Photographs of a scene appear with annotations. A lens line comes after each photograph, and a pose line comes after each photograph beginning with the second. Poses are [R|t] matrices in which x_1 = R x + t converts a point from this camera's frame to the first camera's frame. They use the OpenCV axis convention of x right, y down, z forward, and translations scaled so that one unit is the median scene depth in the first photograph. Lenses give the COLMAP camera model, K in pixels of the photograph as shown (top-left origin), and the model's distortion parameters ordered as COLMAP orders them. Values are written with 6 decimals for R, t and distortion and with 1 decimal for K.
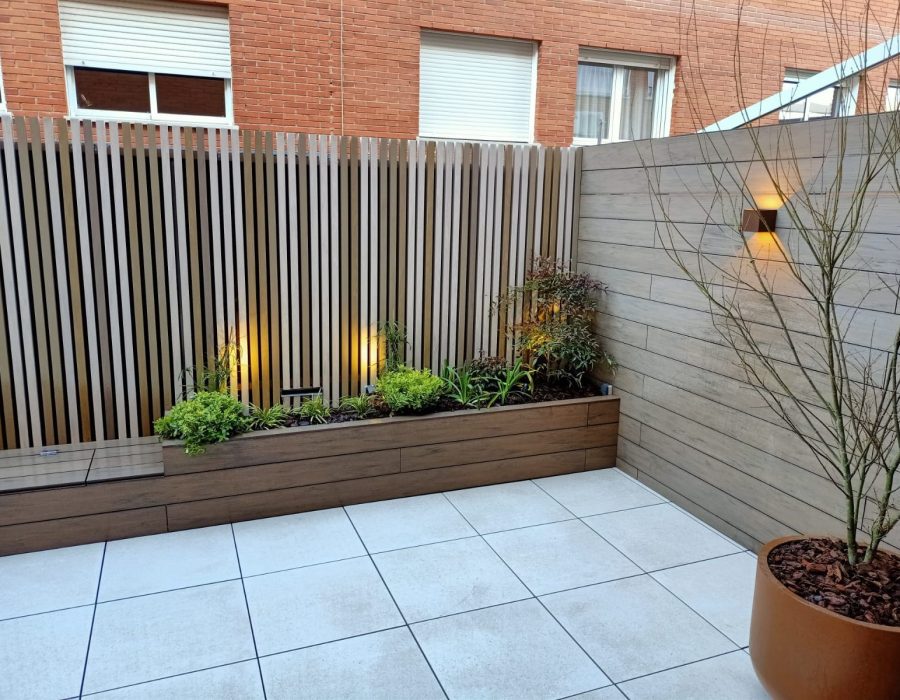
lens RADIAL K [[689.1, 0, 447.6], [0, 689.1, 330.1], [0, 0, 1]] dist [0.083723, -0.099373]
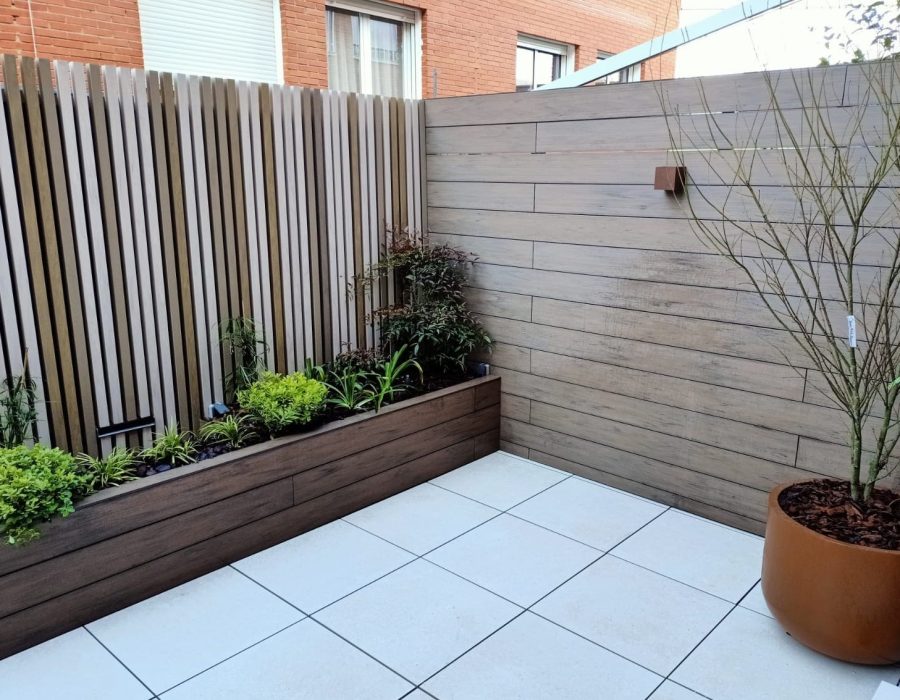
lens RADIAL K [[732.8, 0, 469.7], [0, 732.8, 352.8], [0, 0, 1]] dist [0.069852, -0.083071]
pose [[0.891606, -0.118145, 0.437127, -0.229278], [0.092503, 0.992527, 0.079579, -0.017137], [-0.443262, -0.030518, 0.895872, 0.146566]]
